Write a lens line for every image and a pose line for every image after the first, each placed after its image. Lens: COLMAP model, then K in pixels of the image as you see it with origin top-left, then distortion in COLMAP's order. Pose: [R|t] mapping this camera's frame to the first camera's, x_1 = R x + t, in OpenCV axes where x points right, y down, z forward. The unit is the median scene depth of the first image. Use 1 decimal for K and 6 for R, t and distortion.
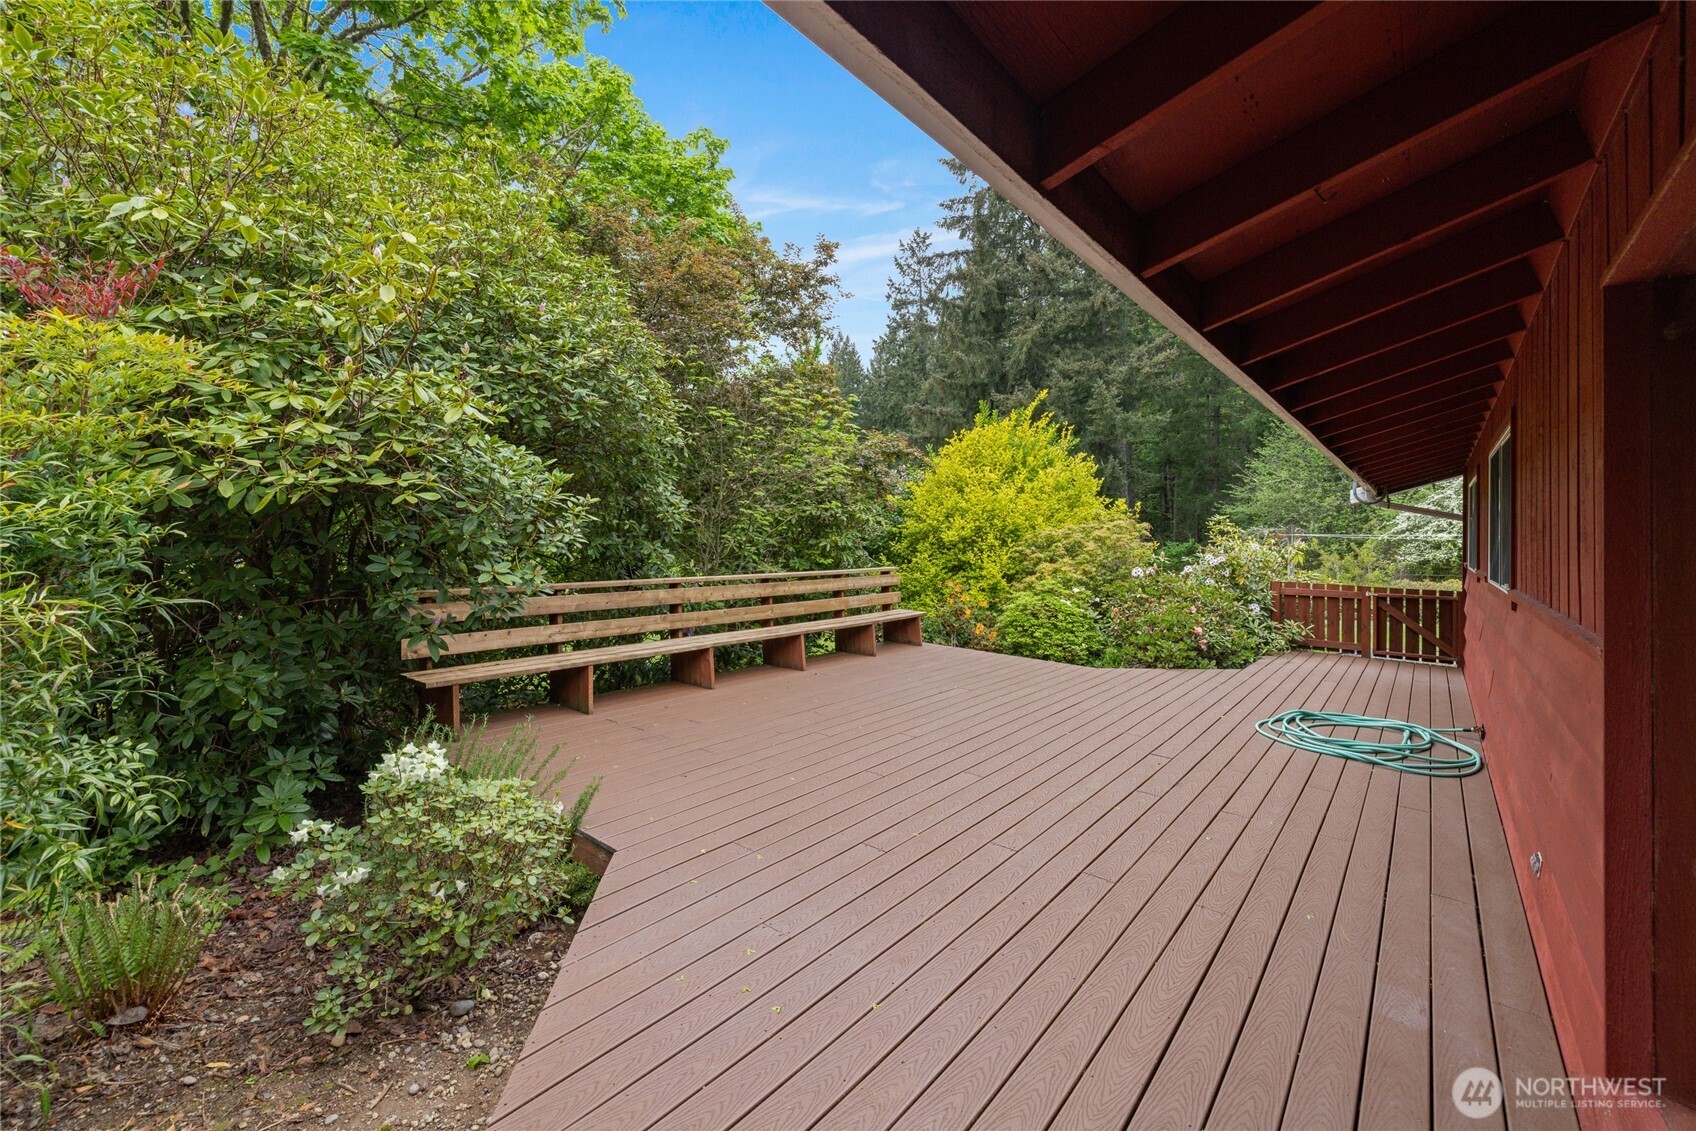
lens RADIAL K [[727.0, 0, 840.2], [0, 727.0, 559.6], [0, 0, 1]] dist [0.000215, 0.000006]
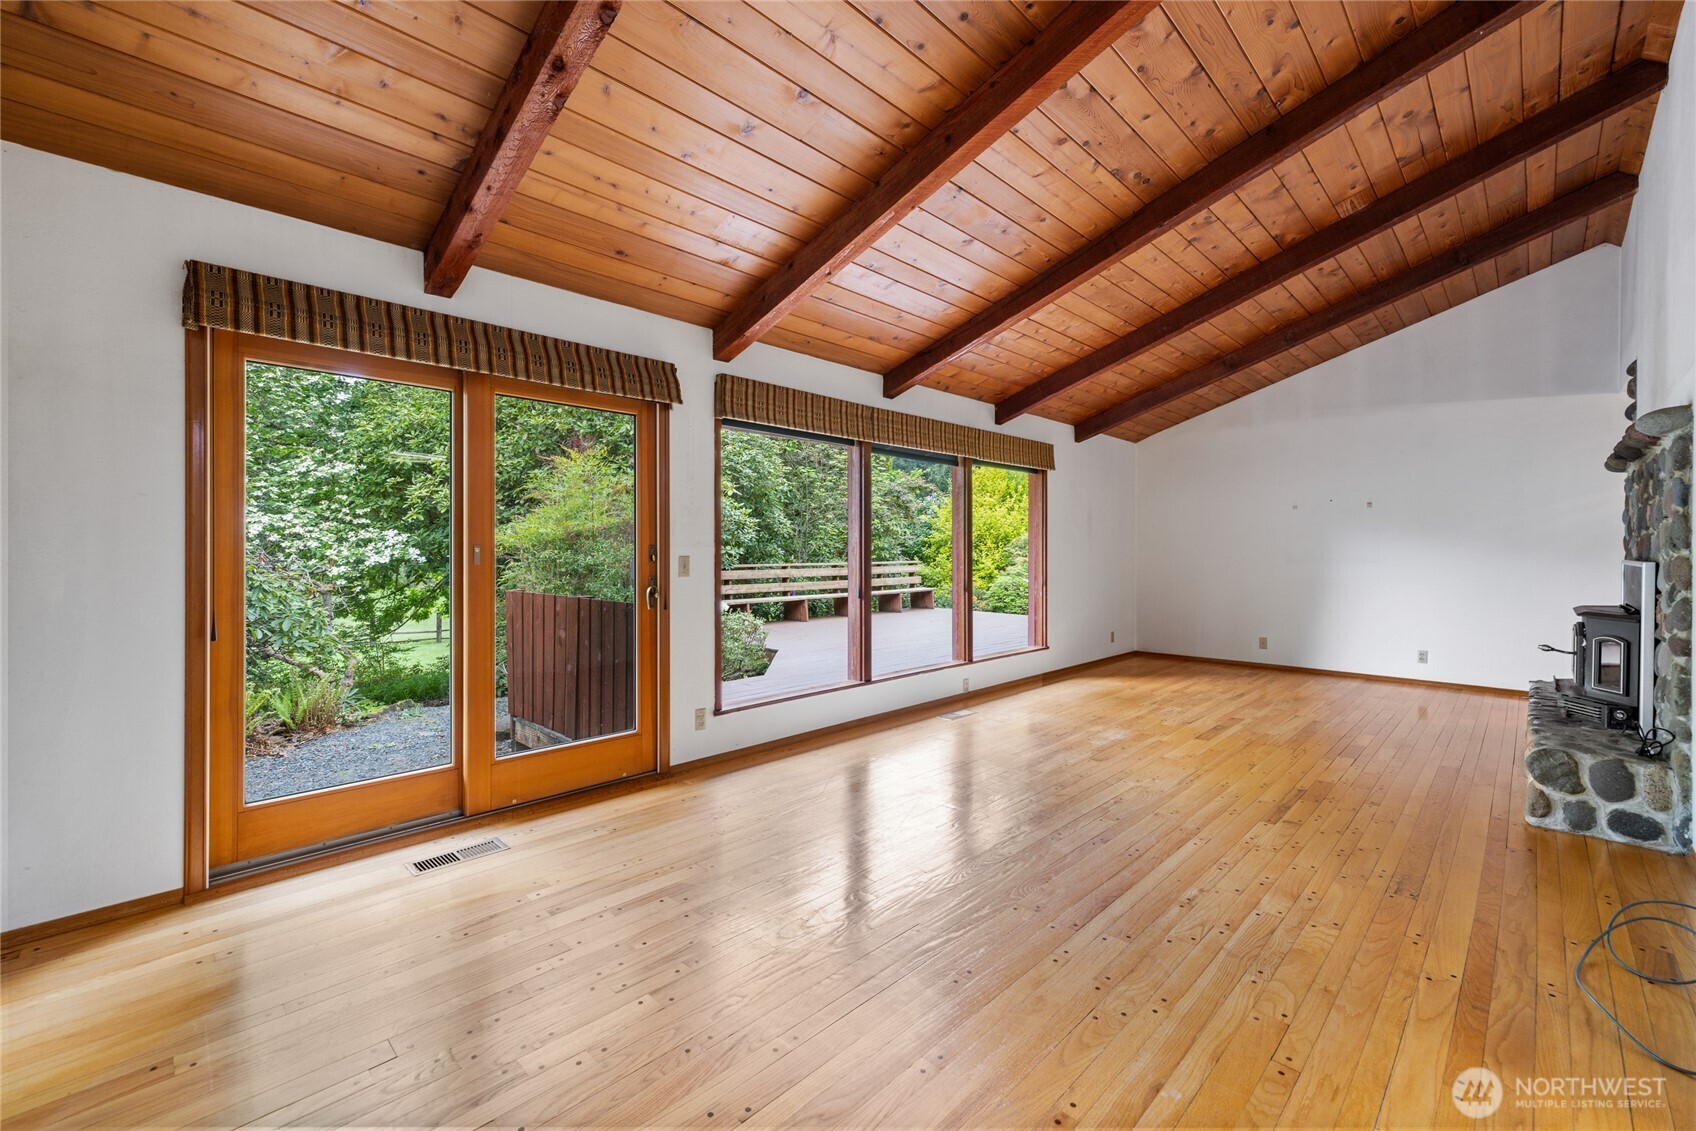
lens RADIAL K [[727.0, 0, 840.2], [0, 727.0, 559.6], [0, 0, 1]] dist [0.000215, 0.000006]
pose [[0.994730, -0.022118, -0.100111, 0.071843], [0.018980, 0.999302, -0.032182, 0.059110], [0.100753, 0.030112, 0.994456, -0.614131]]
